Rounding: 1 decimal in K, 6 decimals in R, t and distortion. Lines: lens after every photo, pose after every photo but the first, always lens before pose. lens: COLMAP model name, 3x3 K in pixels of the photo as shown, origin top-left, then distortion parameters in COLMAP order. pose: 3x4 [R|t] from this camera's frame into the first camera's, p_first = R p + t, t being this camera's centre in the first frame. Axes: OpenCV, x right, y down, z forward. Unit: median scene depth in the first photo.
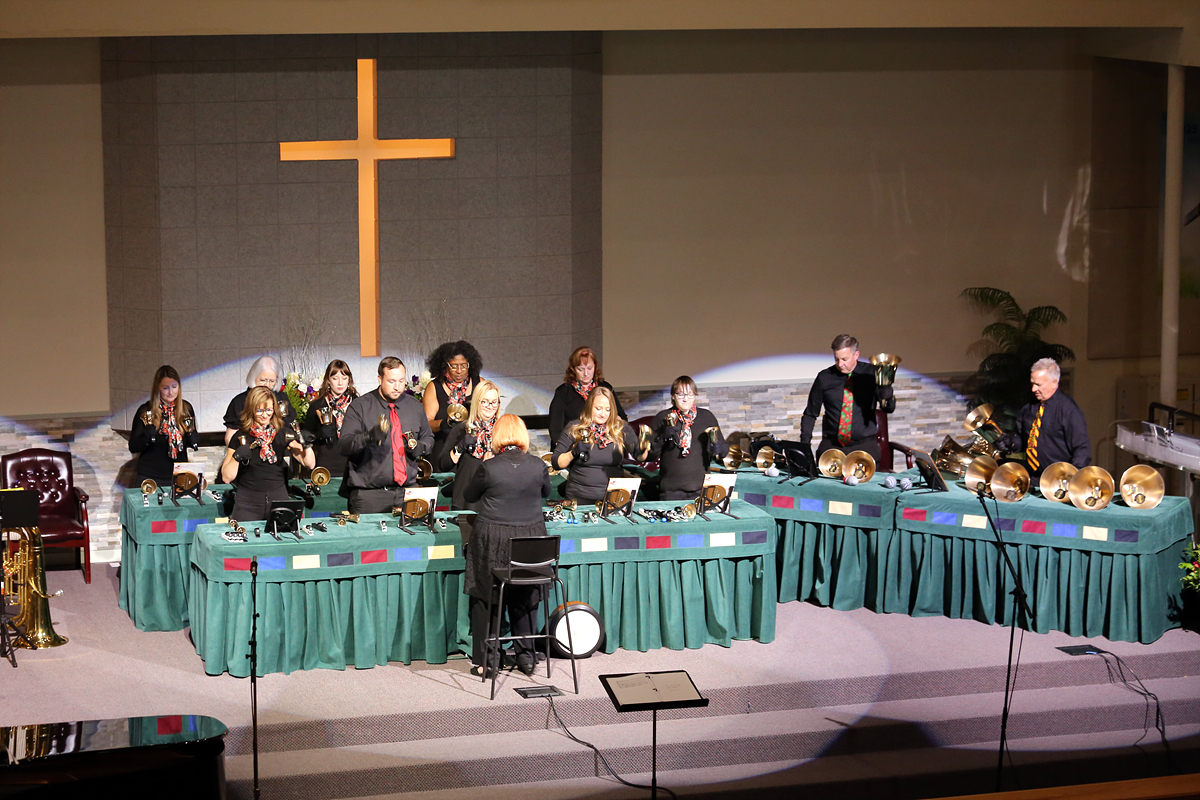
lens RADIAL K [[3024.2, 0, 600.0], [0, 3024.2, 400.0], [0, 0, 1]] dist [-0.084653, -0.426158]
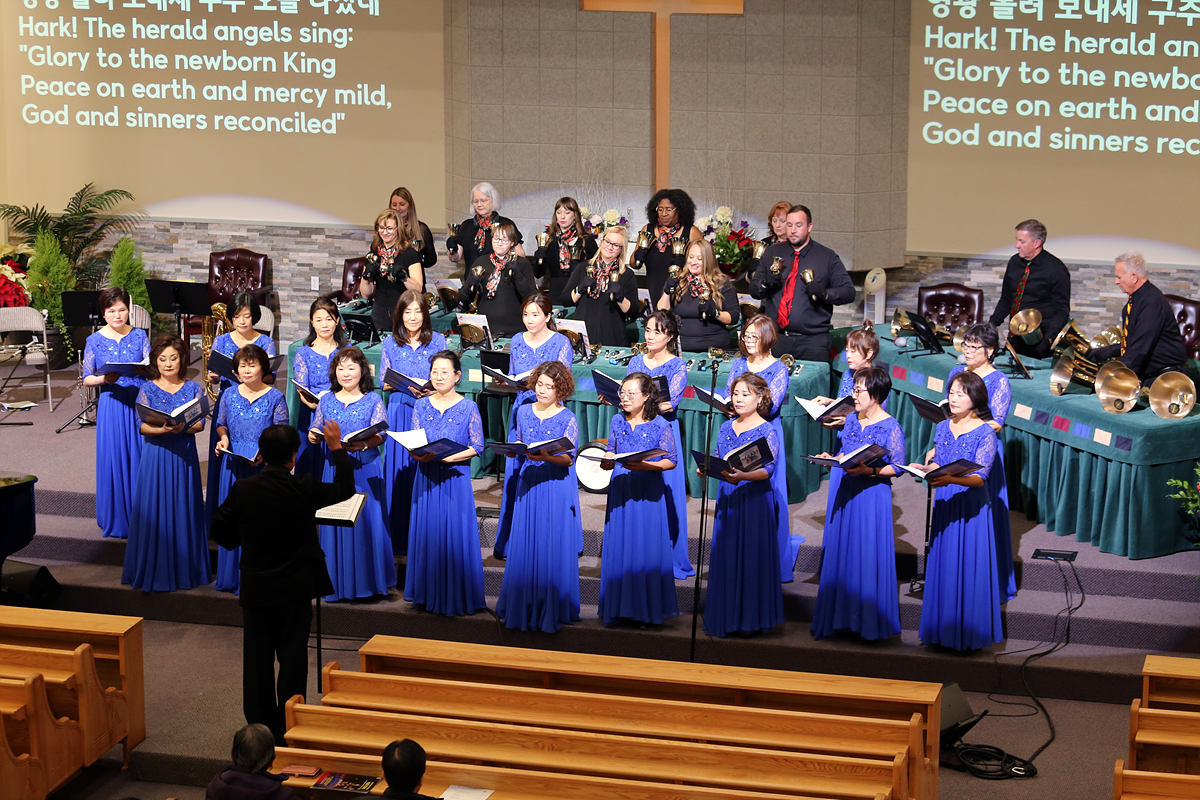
lens RADIAL K [[2899.8, 0, 600.0], [0, 2899.8, 400.0], [0, 0, 1]] dist [-0.167203, 0.164305]
pose [[0.835519, 0.116249, -0.537024, 0.468389], [-0.088286, 0.993067, 0.077610, -0.021704], [0.542323, -0.017432, 0.839989, 0.135016]]
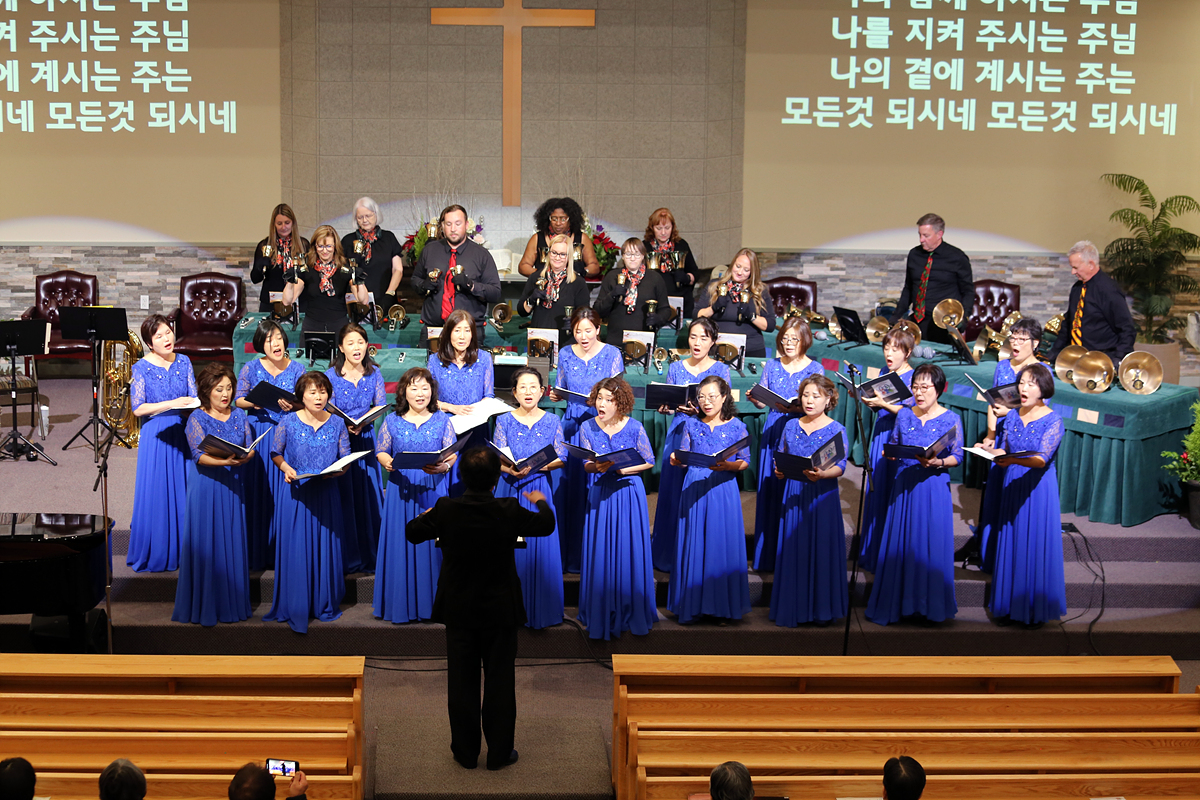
lens RADIAL K [[2711.1, 0, 600.0], [0, 2711.1, 400.0], [0, 0, 1]] dist [-0.228731, -0.038845]
pose [[0.961942, 0.072921, -0.263345, 0.221652], [-0.057587, 0.996190, 0.065493, -0.010734], [0.267117, -0.047835, 0.962476, 0.063117]]
